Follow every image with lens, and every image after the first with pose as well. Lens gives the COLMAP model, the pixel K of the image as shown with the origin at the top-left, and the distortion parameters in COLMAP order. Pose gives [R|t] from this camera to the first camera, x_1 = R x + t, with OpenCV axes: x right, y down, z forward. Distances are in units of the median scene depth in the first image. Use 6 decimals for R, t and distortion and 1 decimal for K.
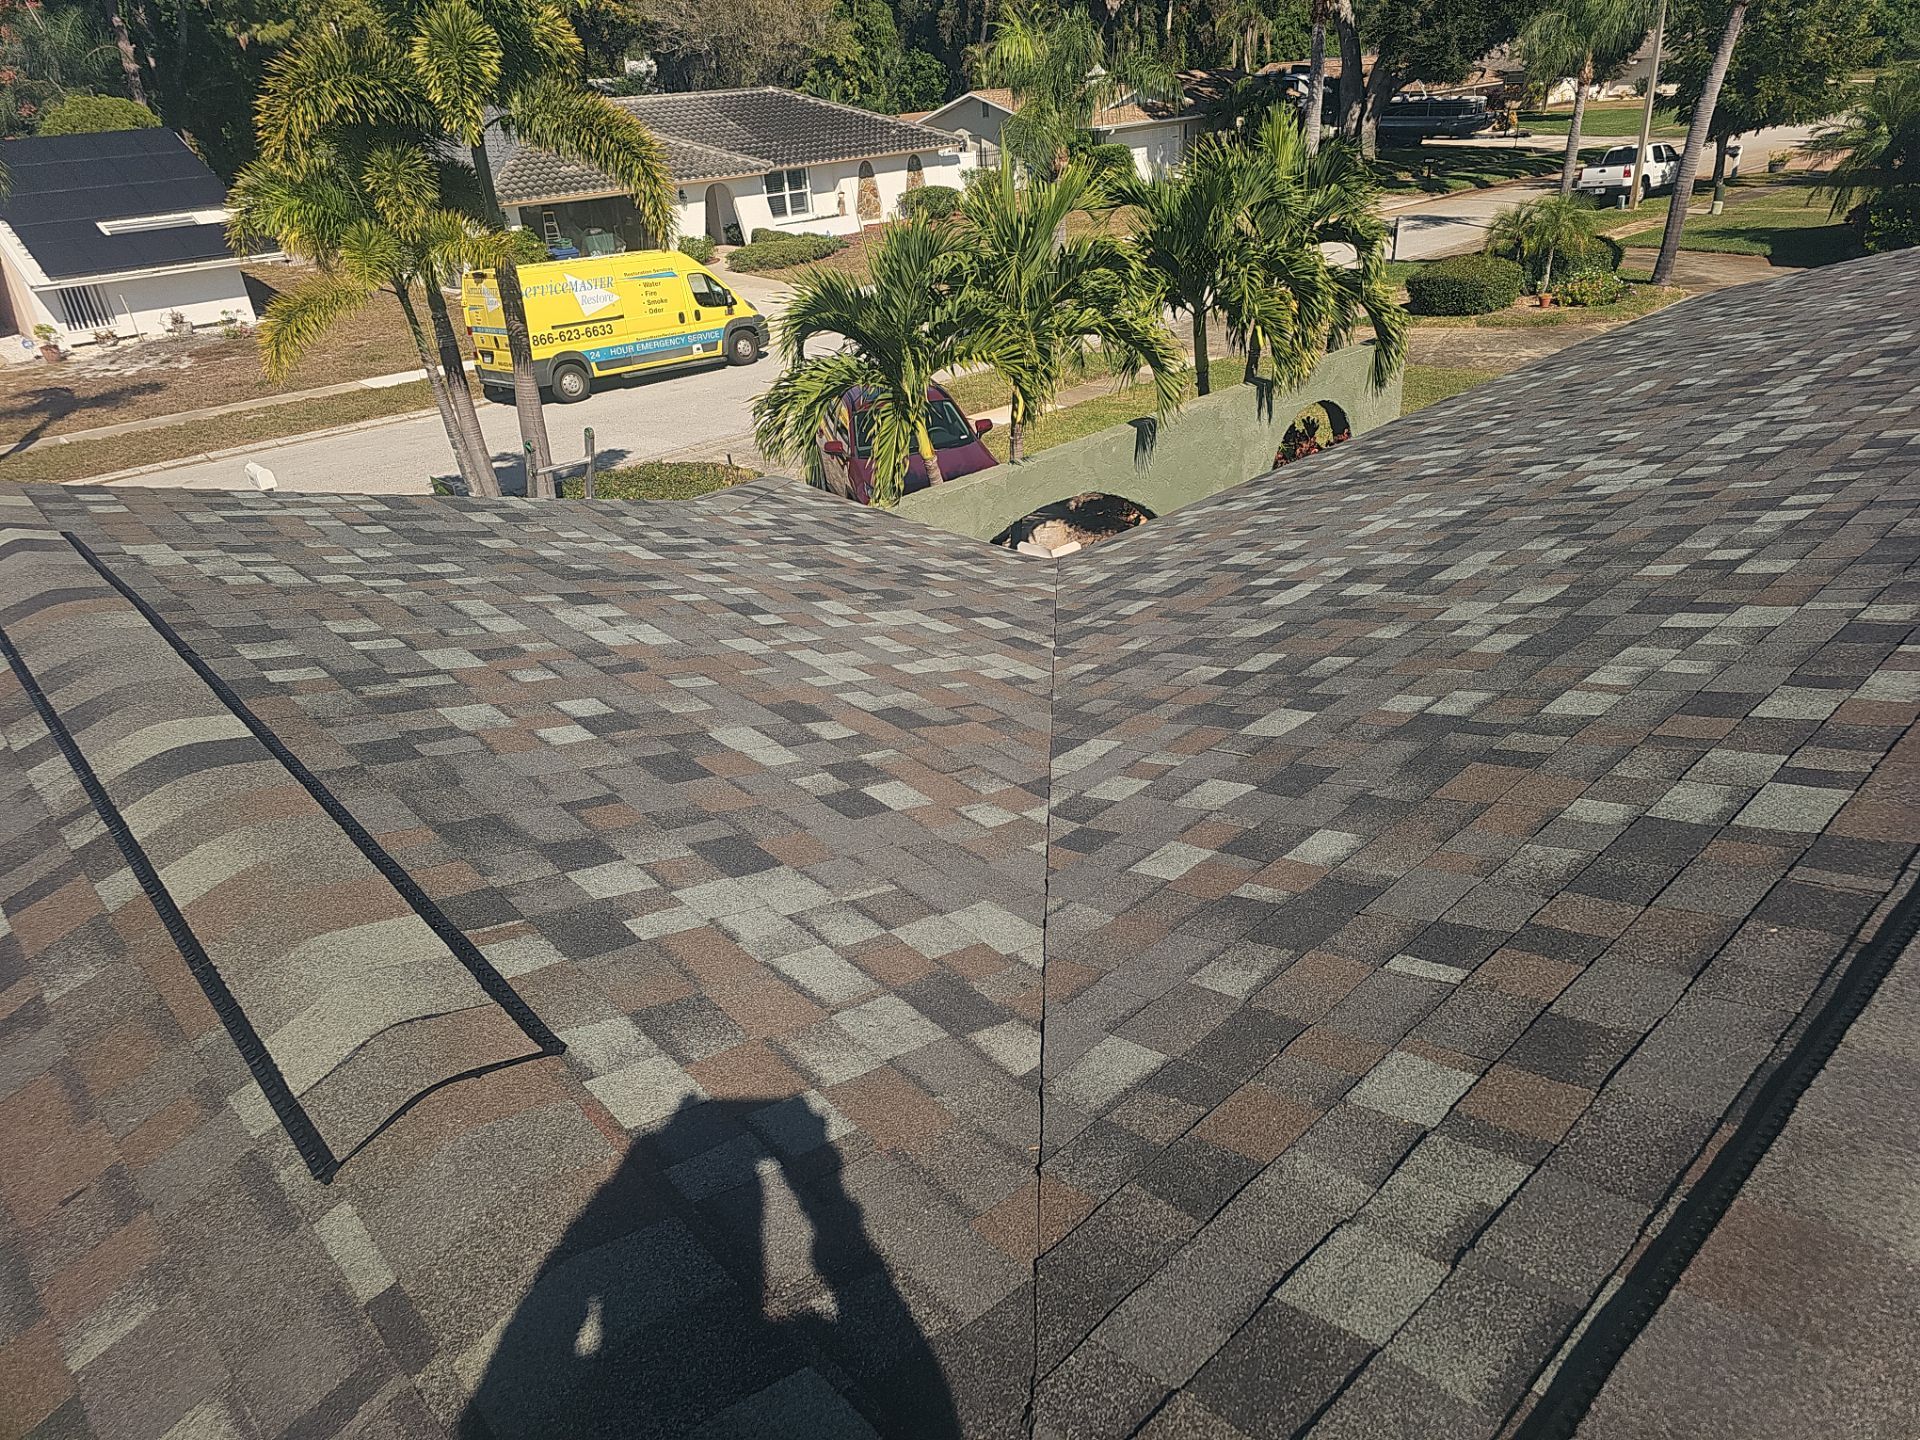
lens RADIAL K [[1251.3, 0, 972.9], [0, 1251.3, 719.8], [0, 0, 1]] dist [0.043114, -0.030531]
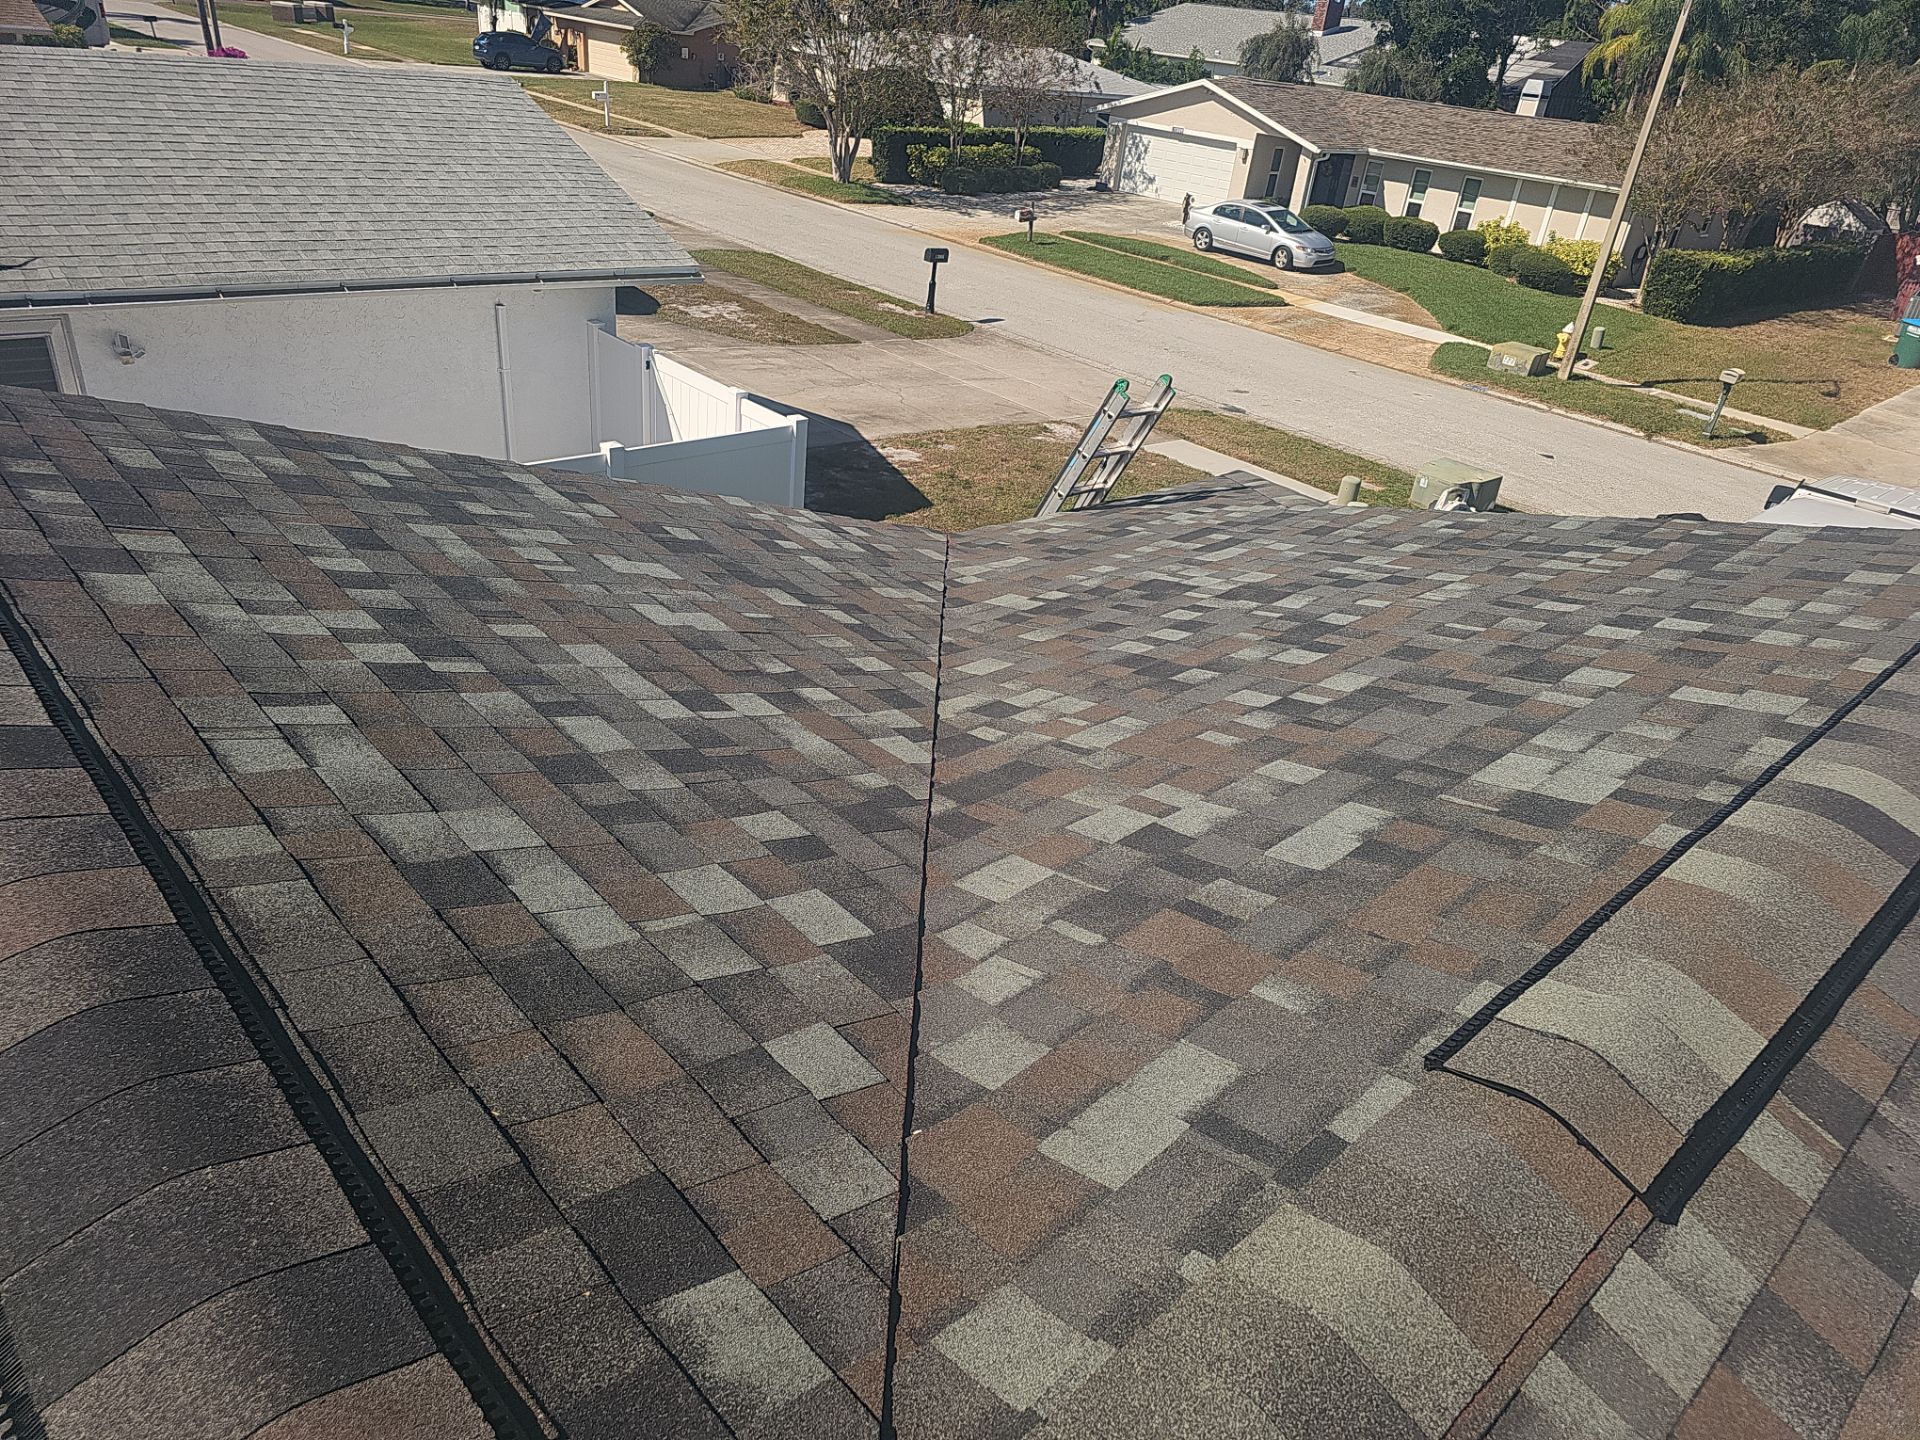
lens RADIAL K [[1254.2, 0, 965.4], [0, 1254.2, 742.9], [0, 0, 1]] dist [0.054031, -0.041429]
pose [[0.002682, 0.549969, -0.835181, 0.036879], [-0.555583, 0.695241, 0.456034, -0.016545], [0.831457, 0.462789, 0.307418, 0.024704]]
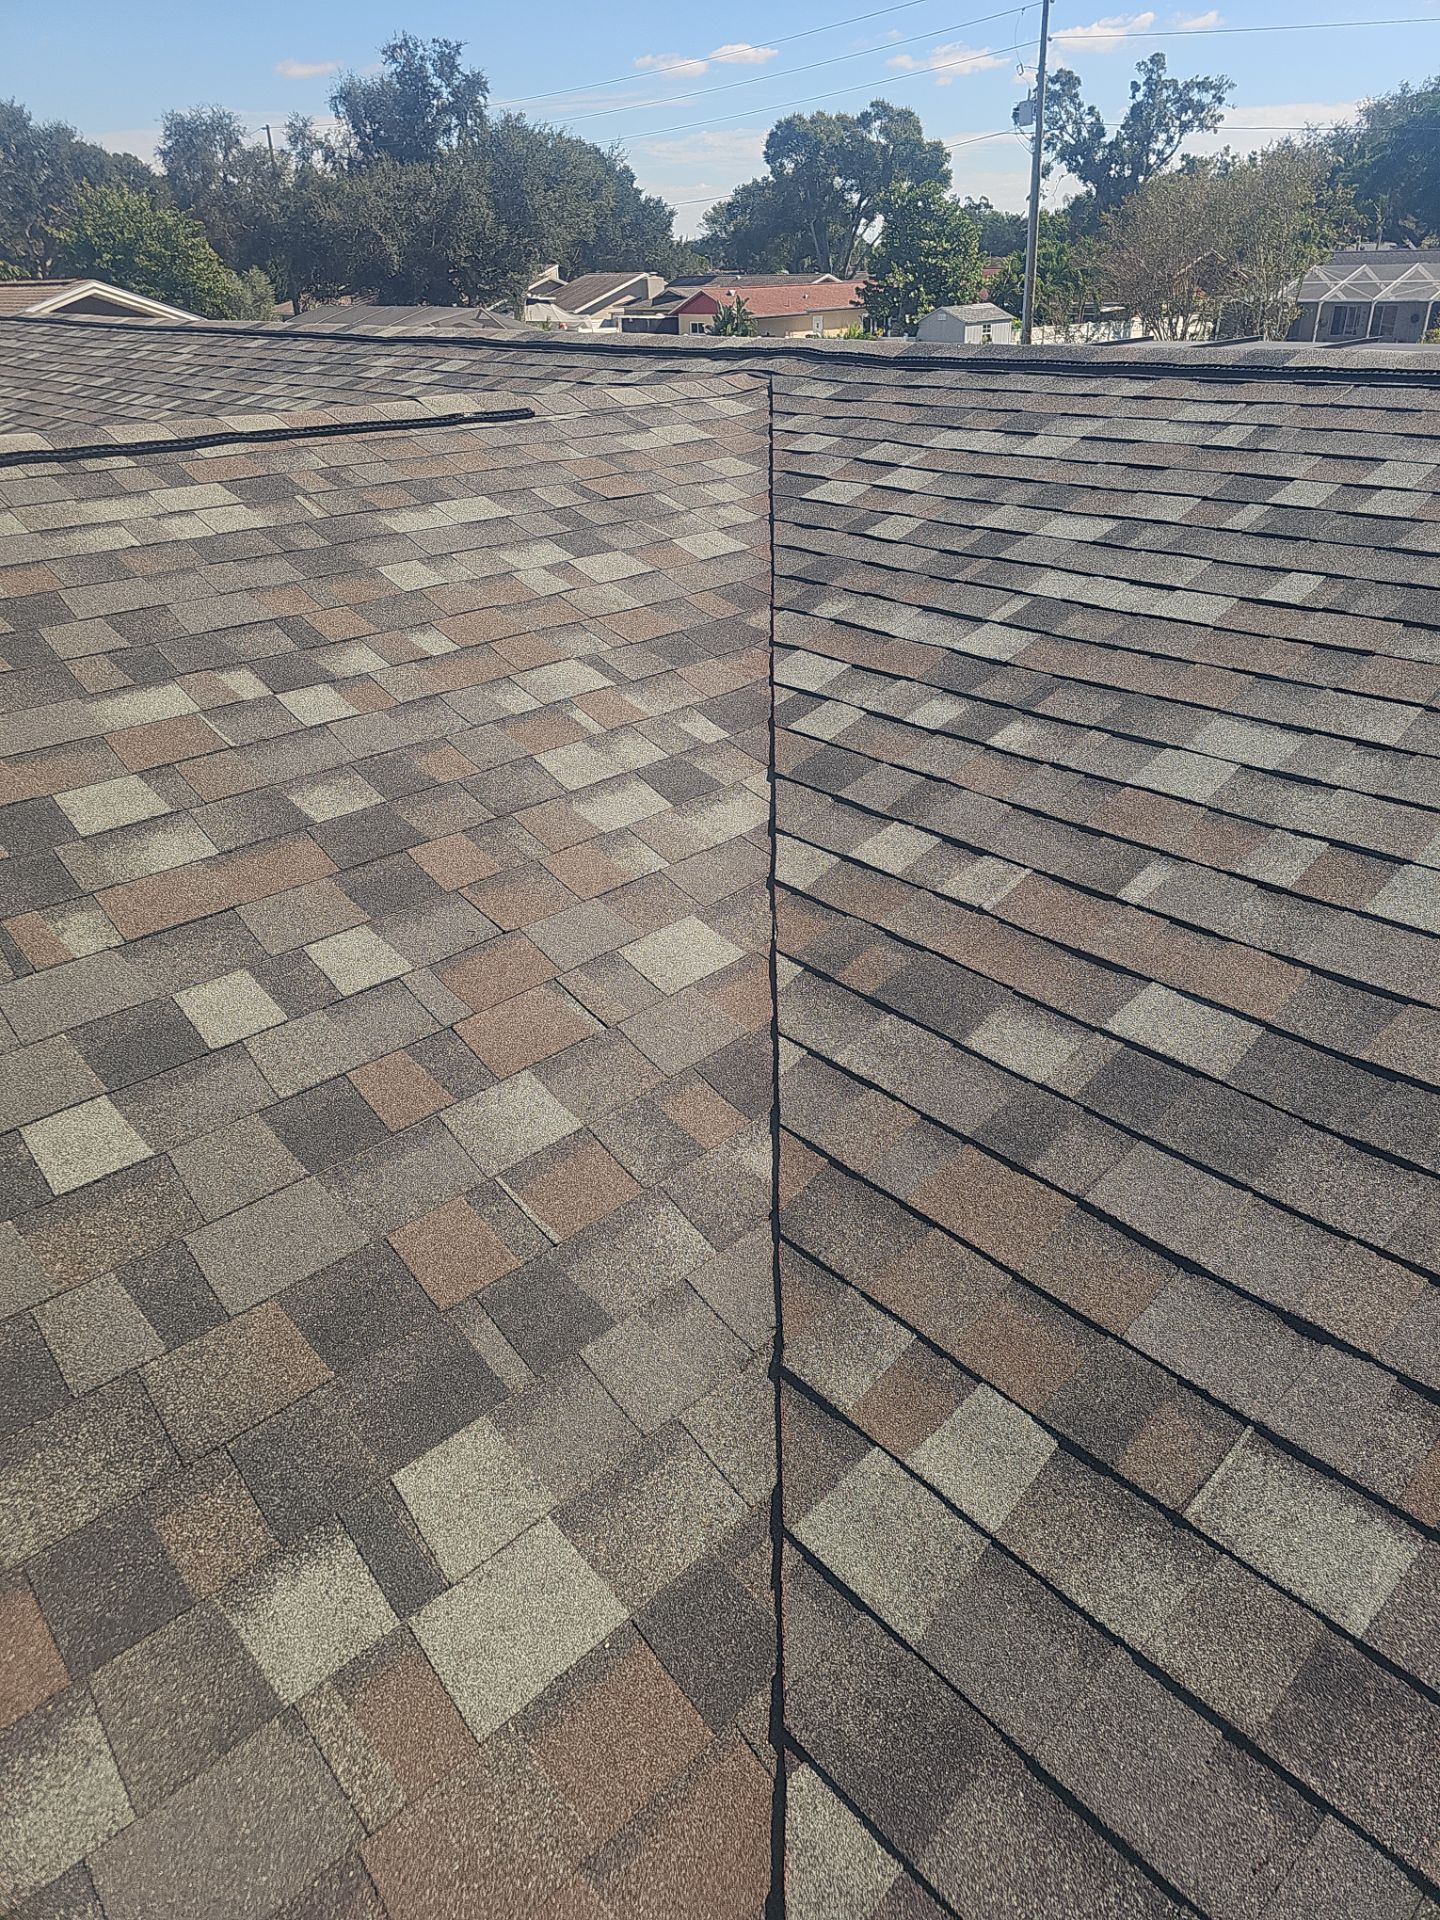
lens RADIAL K [[1258.4, 0, 766.7], [0, 1258.4, 934.5], [0, 0, 1]] dist [0.042690, -0.028691]
pose [[-0.022102, -0.409409, 0.912083, -0.904176], [0.485962, 0.792877, 0.367677, 0.147573], [-0.873700, 0.451364, 0.181433, 0.144512]]
